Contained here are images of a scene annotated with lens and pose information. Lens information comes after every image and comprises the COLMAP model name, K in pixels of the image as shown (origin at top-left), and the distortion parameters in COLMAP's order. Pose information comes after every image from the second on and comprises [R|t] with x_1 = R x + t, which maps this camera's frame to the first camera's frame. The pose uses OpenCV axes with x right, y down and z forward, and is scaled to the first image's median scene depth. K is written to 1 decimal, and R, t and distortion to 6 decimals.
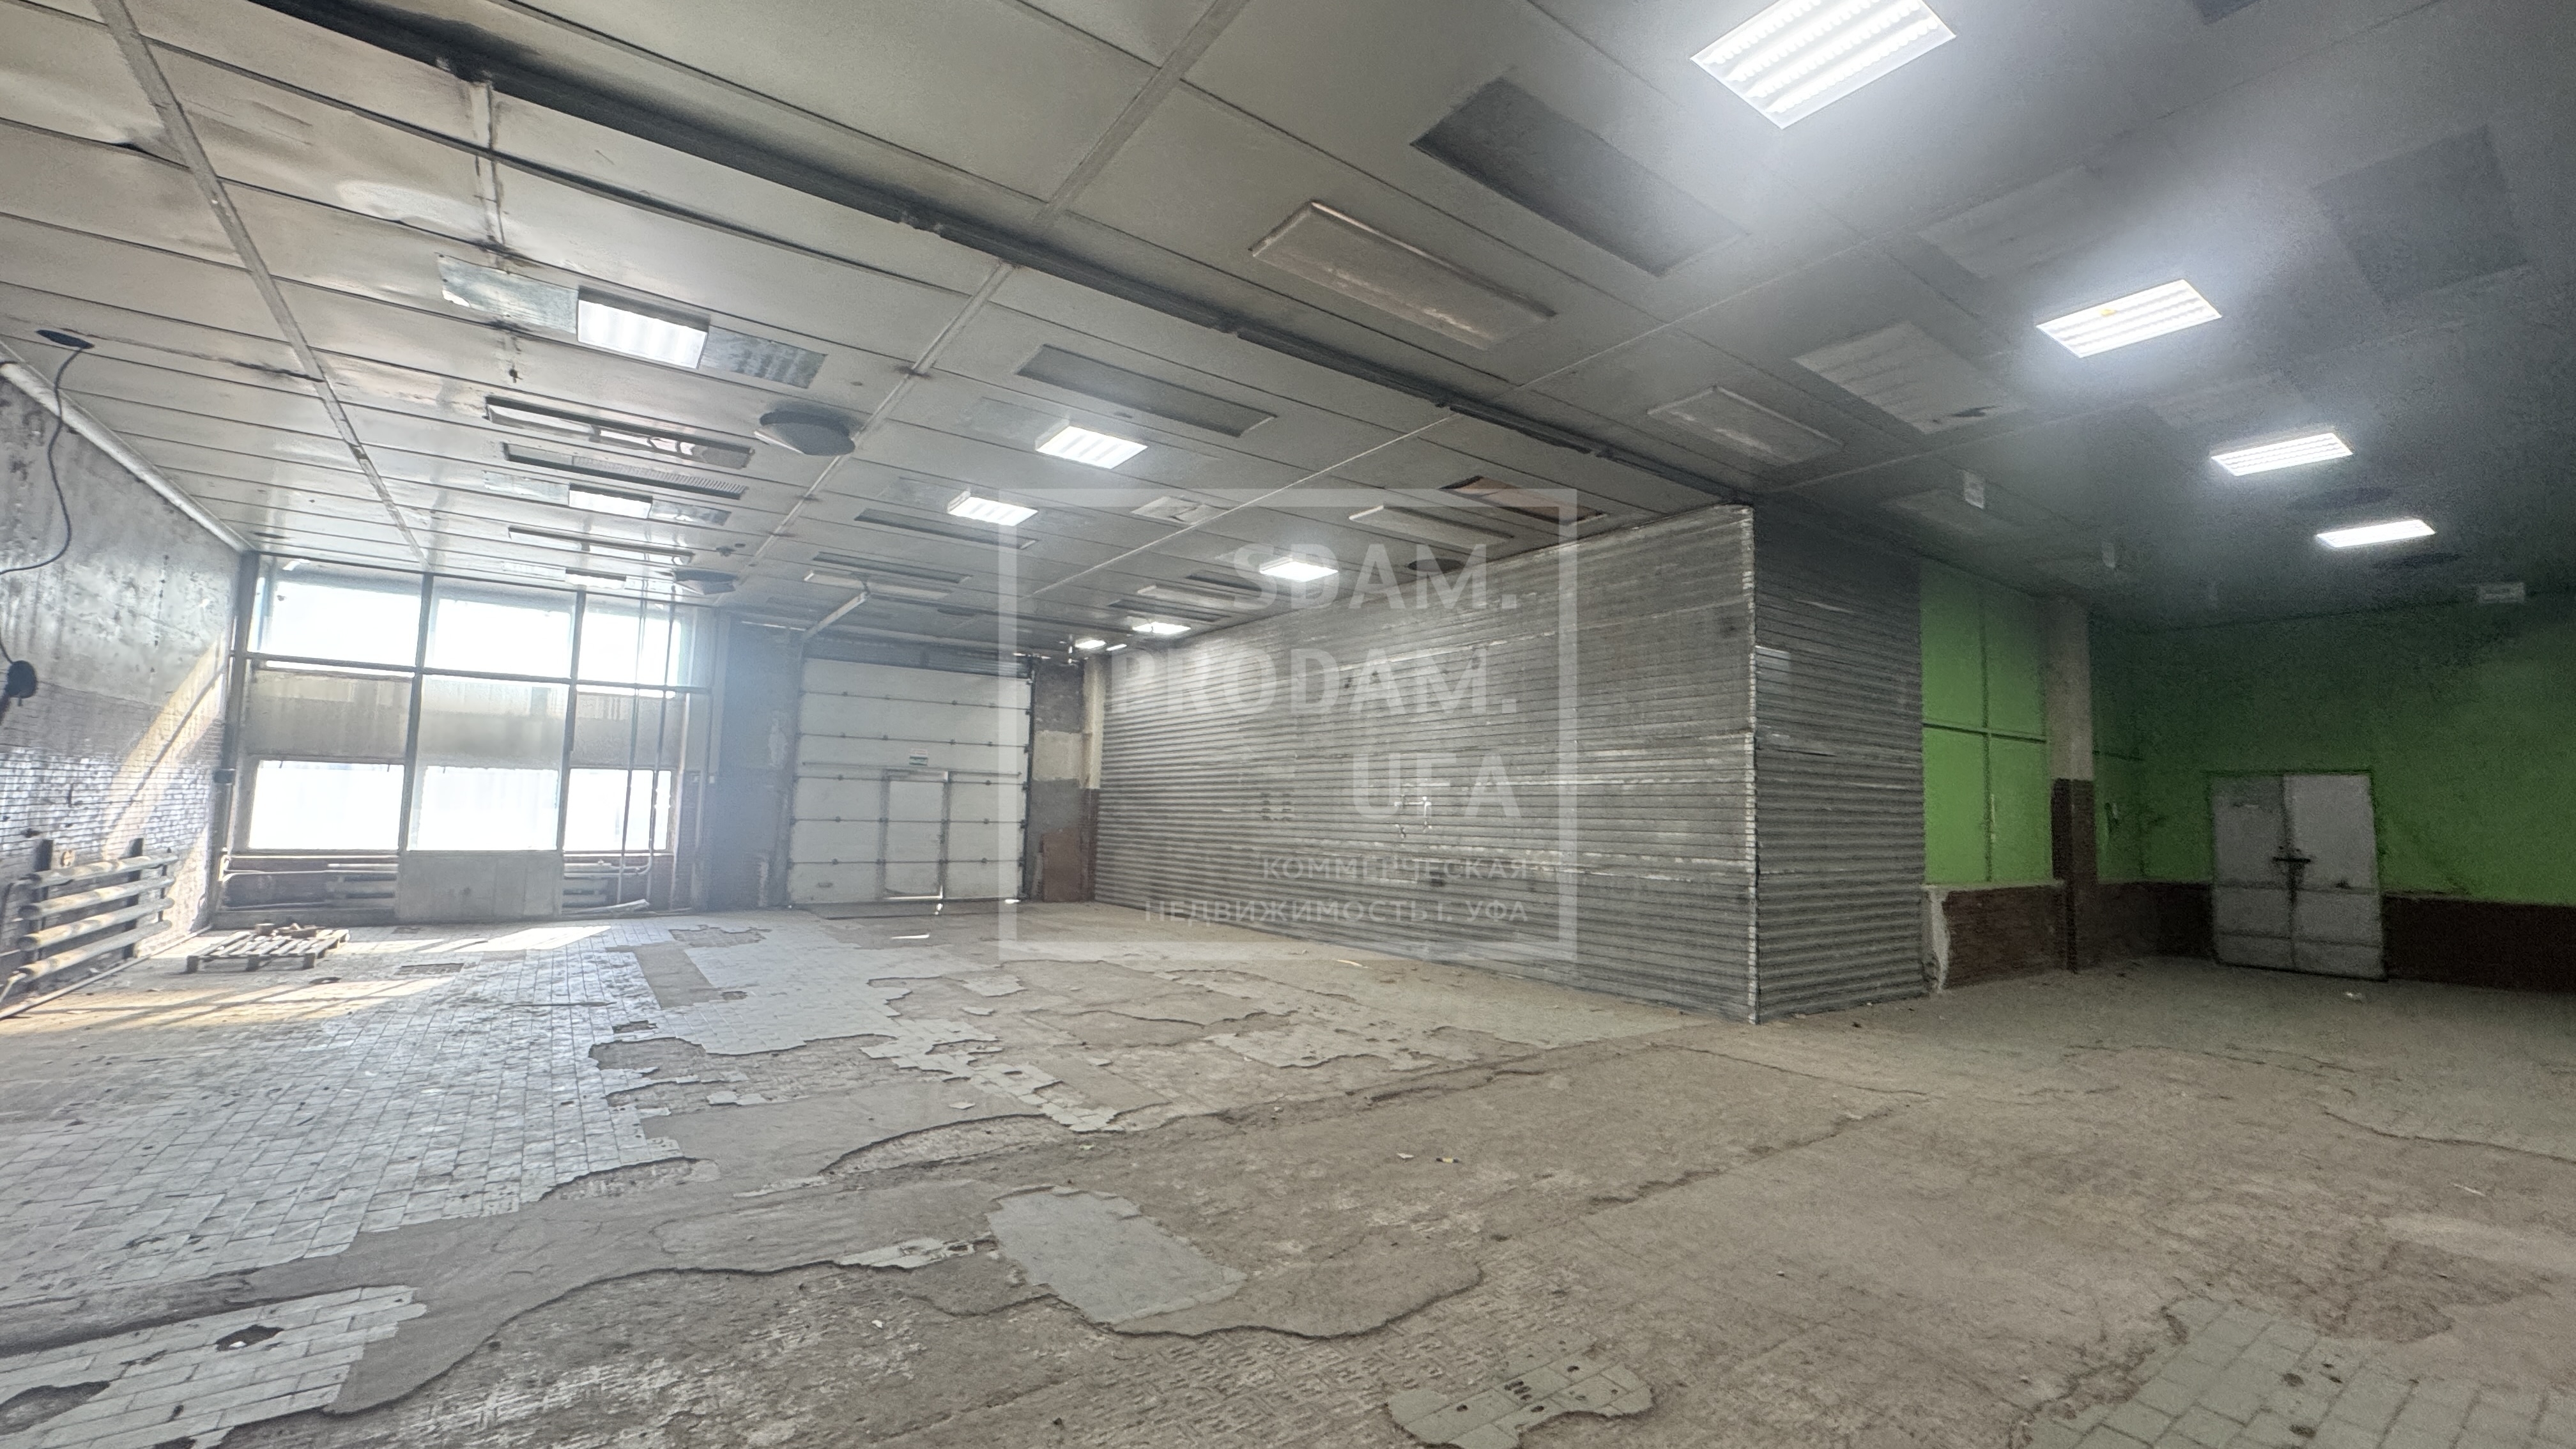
lens RADIAL K [[1018.2, 0, 1286.0], [0, 1018.2, 721.8], [0, 0, 1]] dist [-0.003681, 0.000866]
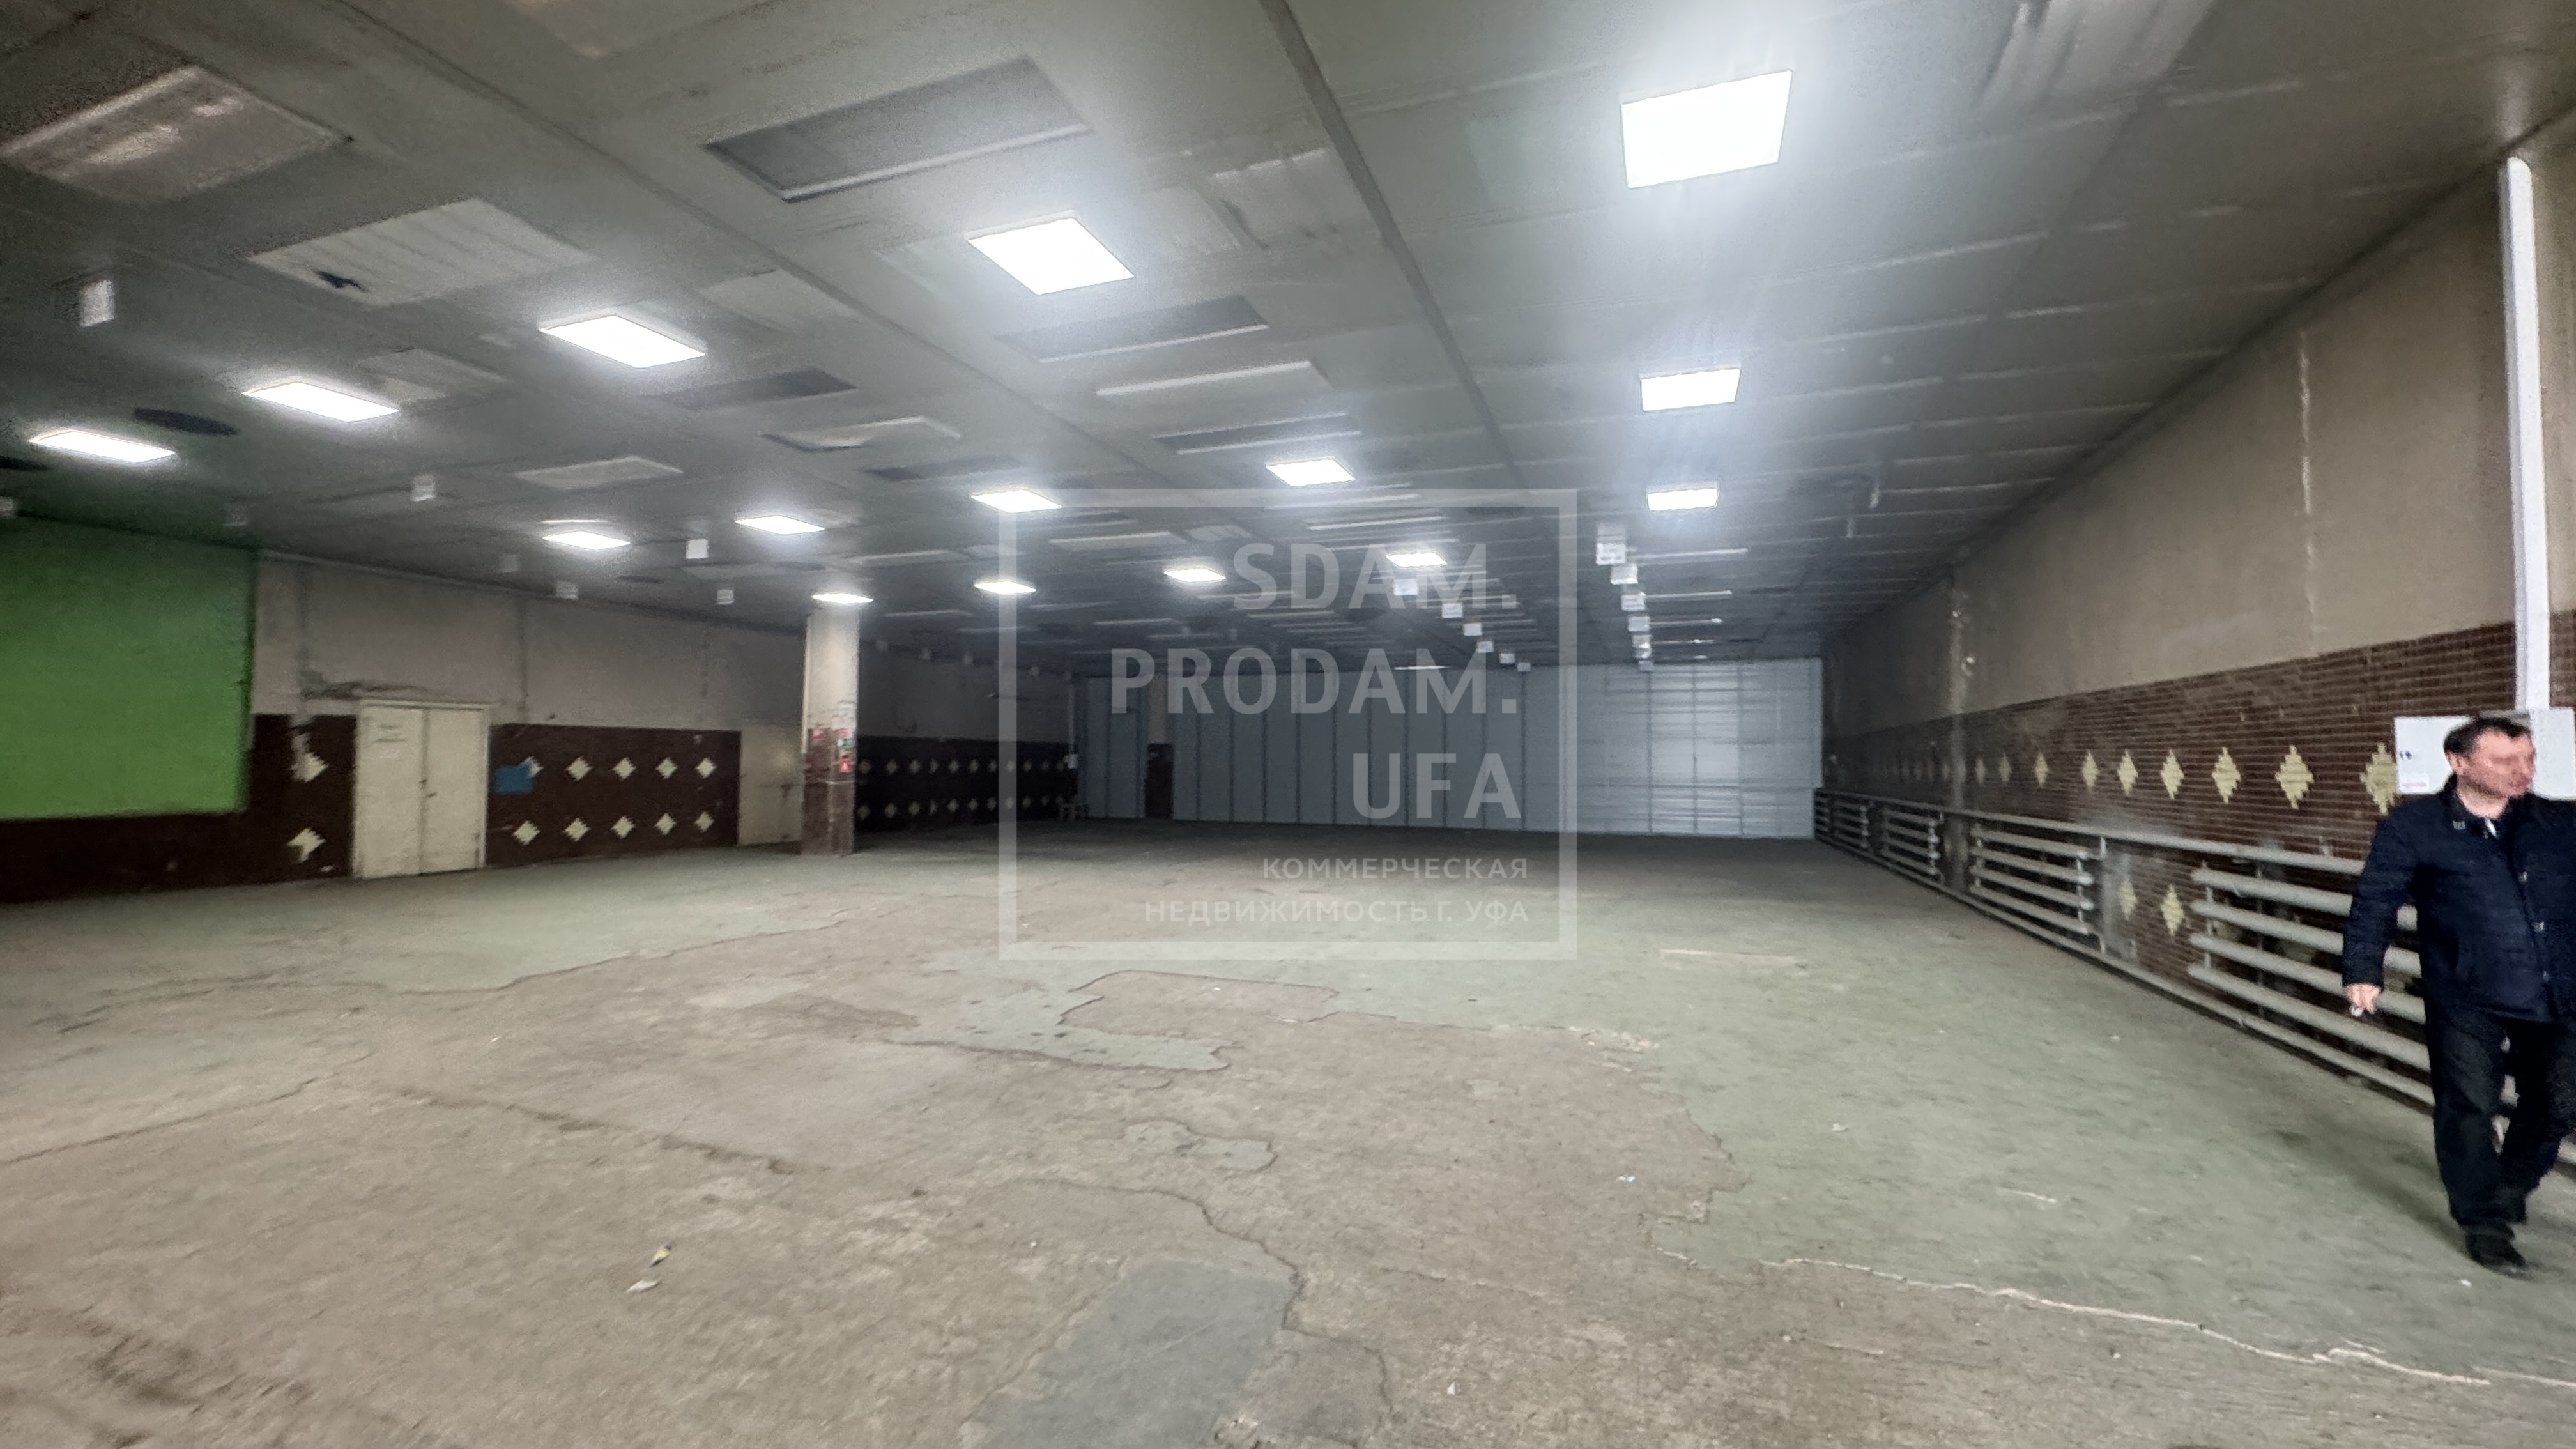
lens RADIAL K [[1027.0, 0, 1288.0], [0, 1027.0, 724.5], [0, 0, 1]] dist [-0.001670, 0.000051]
pose [[-0.563318, 0.005236, 0.826224, -0.451619], [-0.093916, 0.993093, -0.070325, 0.048873], [-0.820885, -0.117211, -0.558936, 0.722121]]
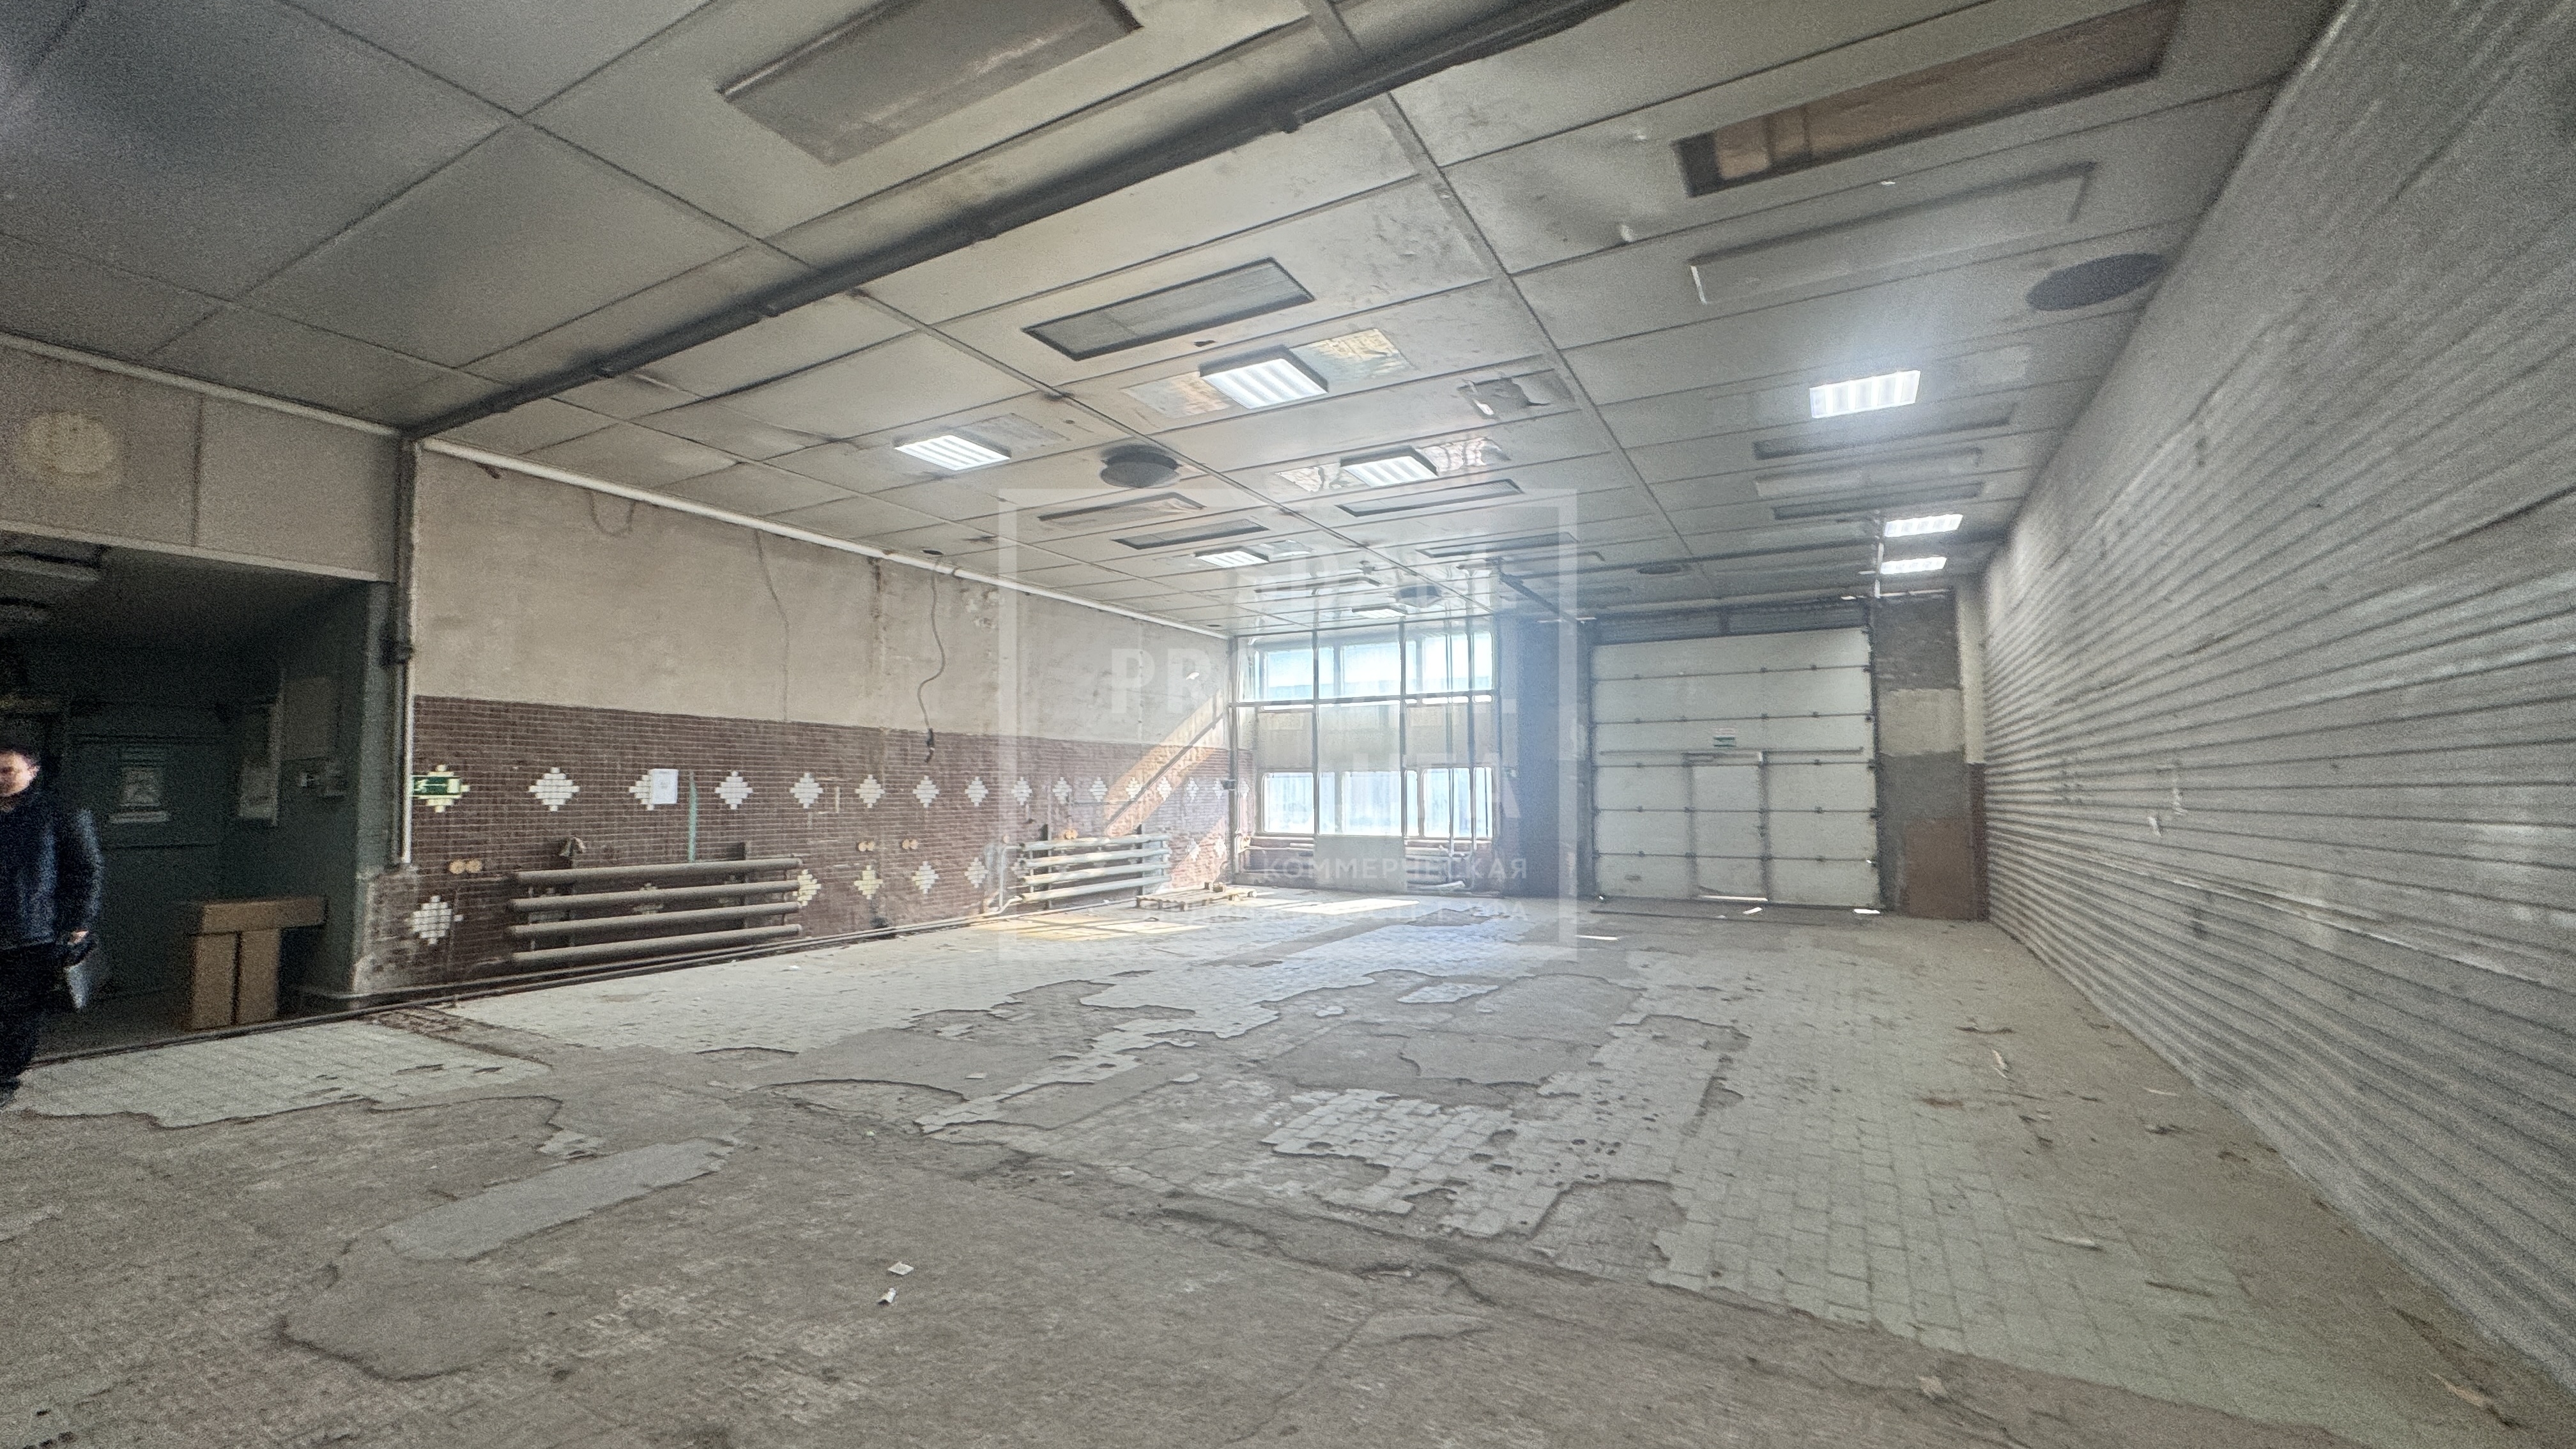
lens RADIAL K [[1018.2, 0, 1286.0], [0, 1018.2, 721.8], [0, 0, 1]] dist [-0.003681, 0.000866]
pose [[0.434419, -0.085975, -0.896598, 0.611929], [0.092432, 0.994434, -0.050571, 0.071119], [0.895956, -0.060905, 0.439948, 0.641816]]
